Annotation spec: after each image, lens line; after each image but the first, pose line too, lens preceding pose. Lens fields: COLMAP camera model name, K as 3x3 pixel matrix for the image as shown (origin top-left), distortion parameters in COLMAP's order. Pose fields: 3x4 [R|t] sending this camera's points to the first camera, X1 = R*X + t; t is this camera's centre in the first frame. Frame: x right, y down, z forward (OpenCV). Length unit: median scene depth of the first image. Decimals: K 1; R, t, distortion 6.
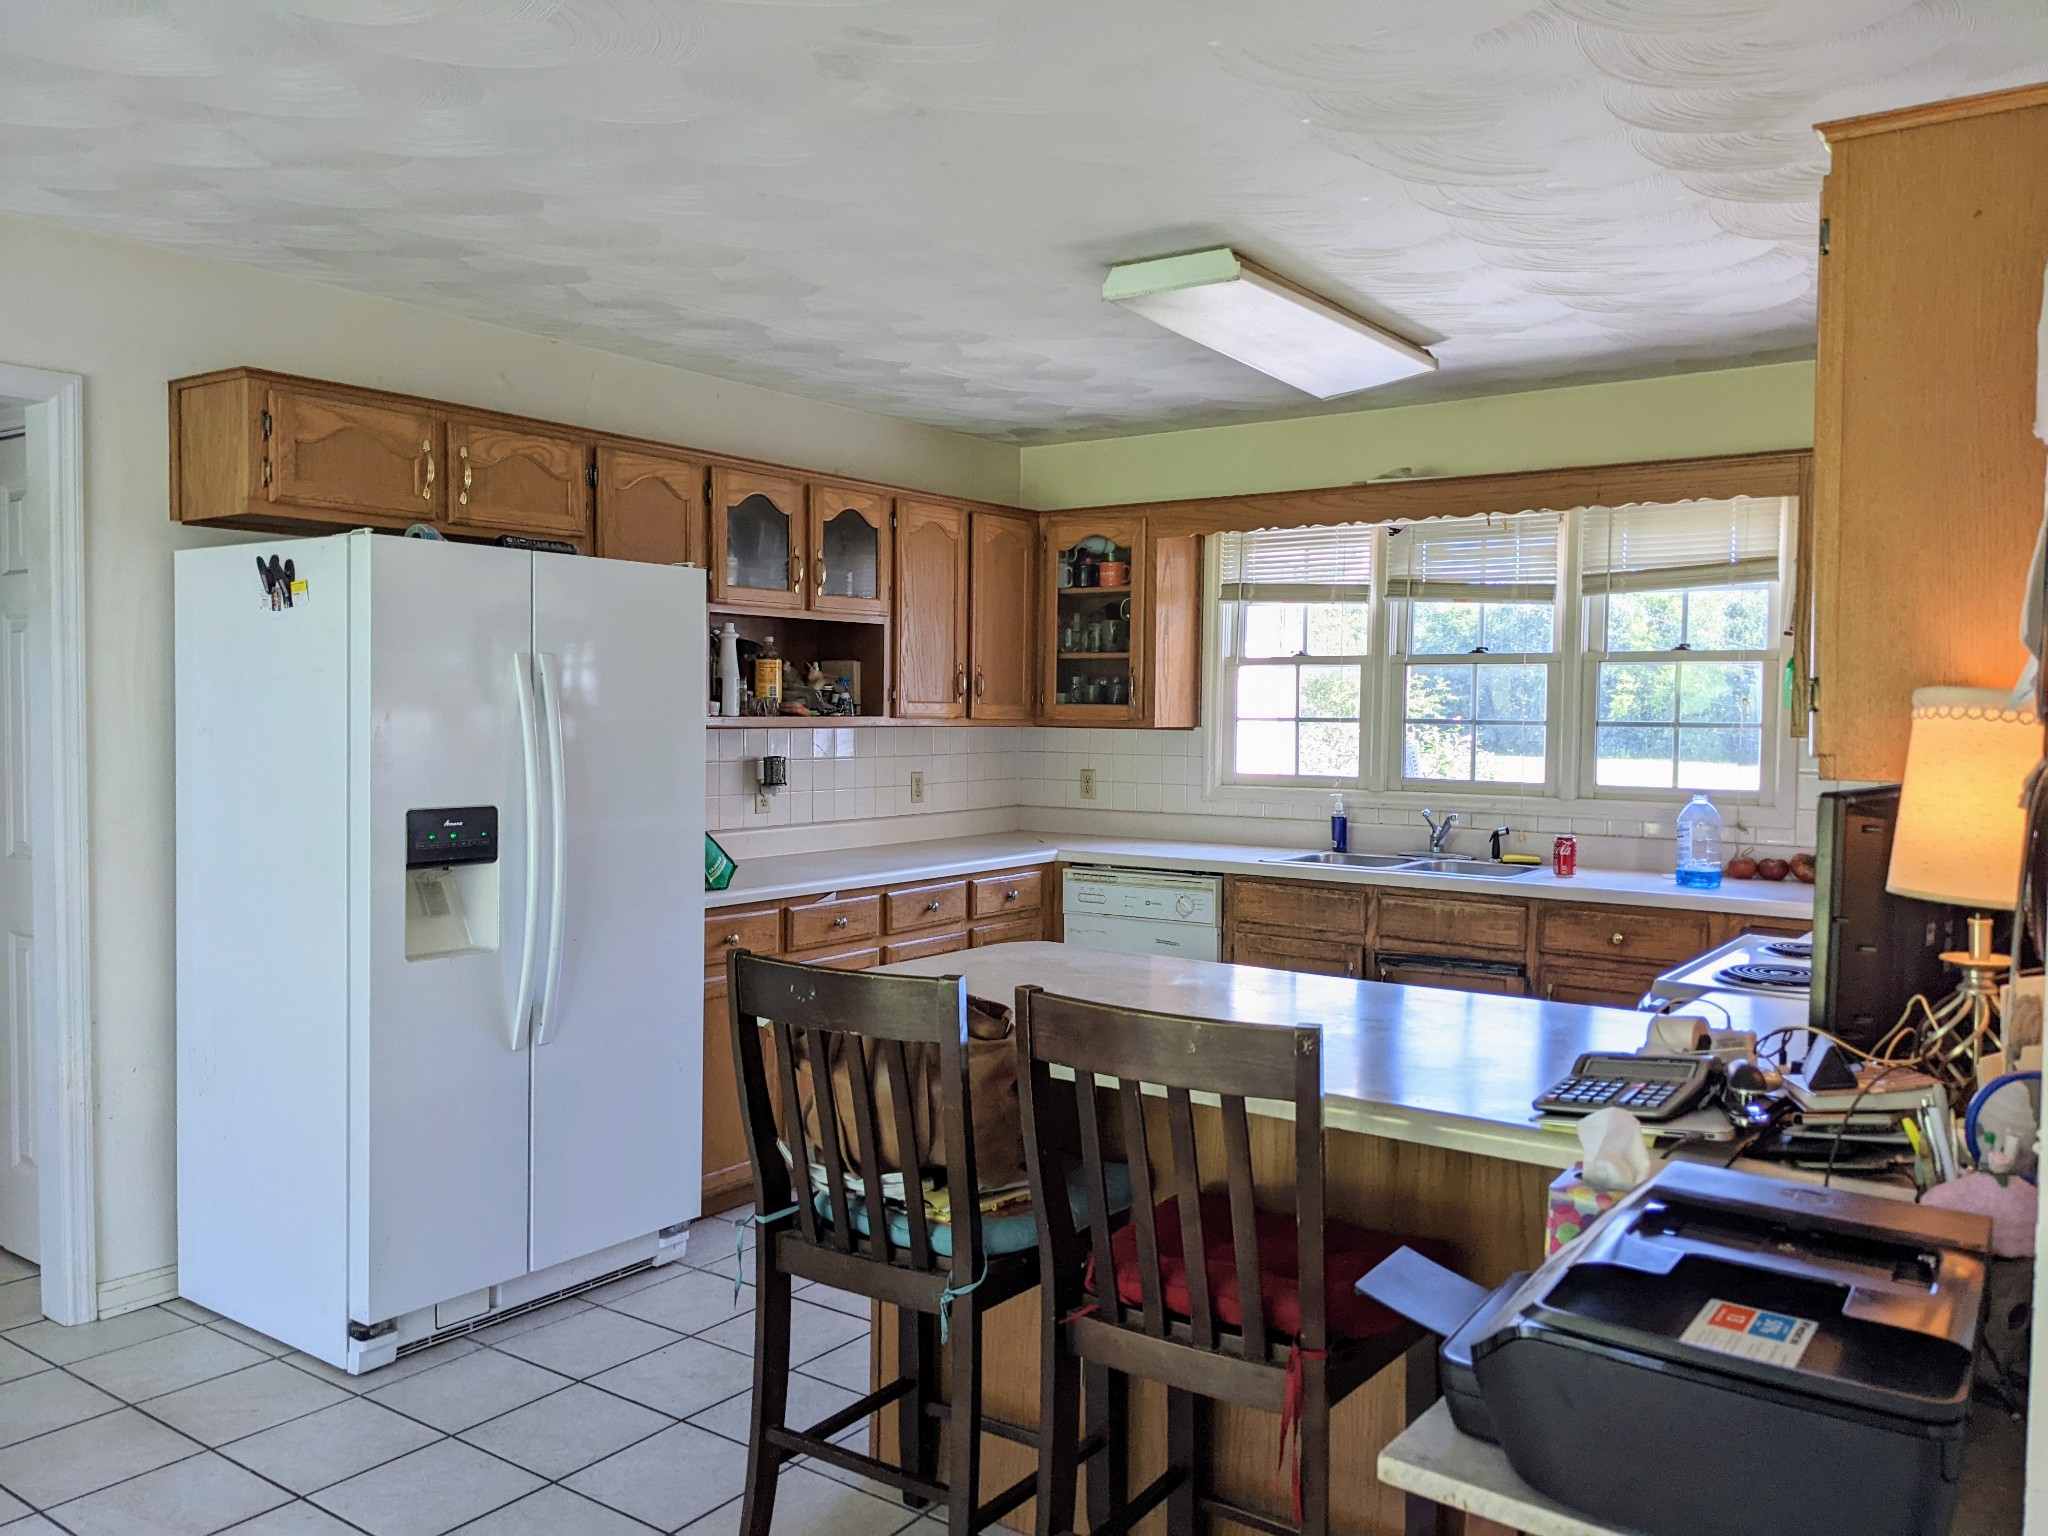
lens RADIAL K [[1631.8, 0, 1029.7], [0, 1631.8, 758.9], [0, 0, 1]] dist [0.045622, -0.067399]
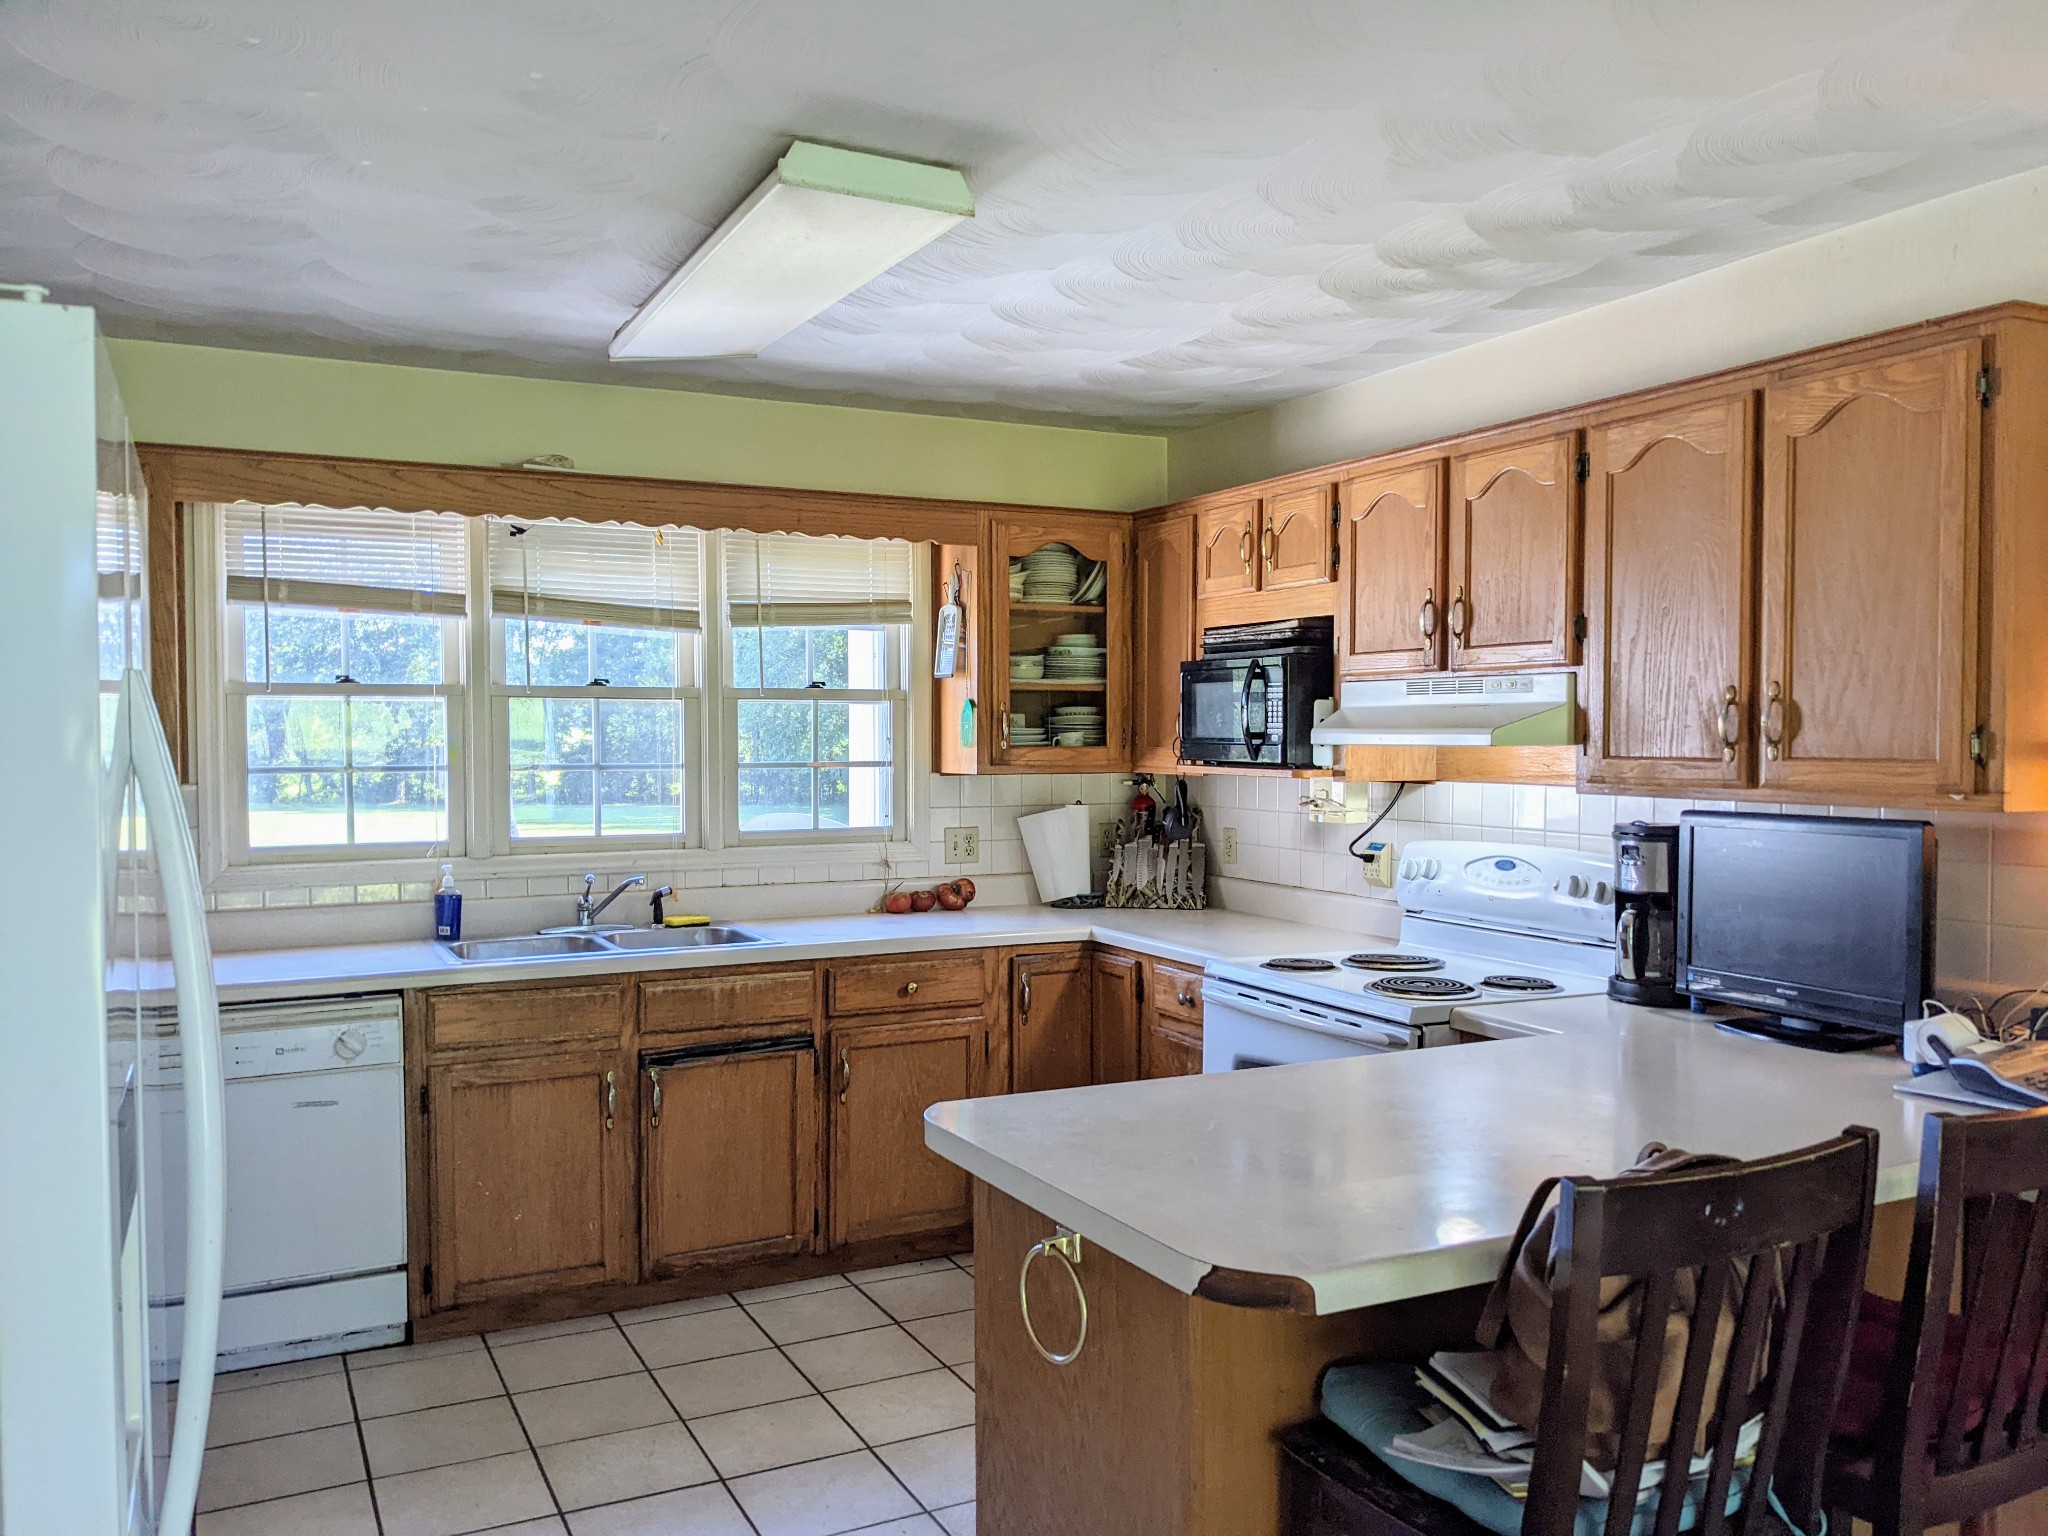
lens RADIAL K [[1631.8, 0, 1029.7], [0, 1631.8, 758.9], [0, 0, 1]] dist [0.045622, -0.067399]
pose [[0.429789, -0.020540, 0.902696, -0.409361], [0.036207, 0.999329, 0.005500, -0.023810], [-0.902203, 0.030321, 0.430244, 0.448314]]
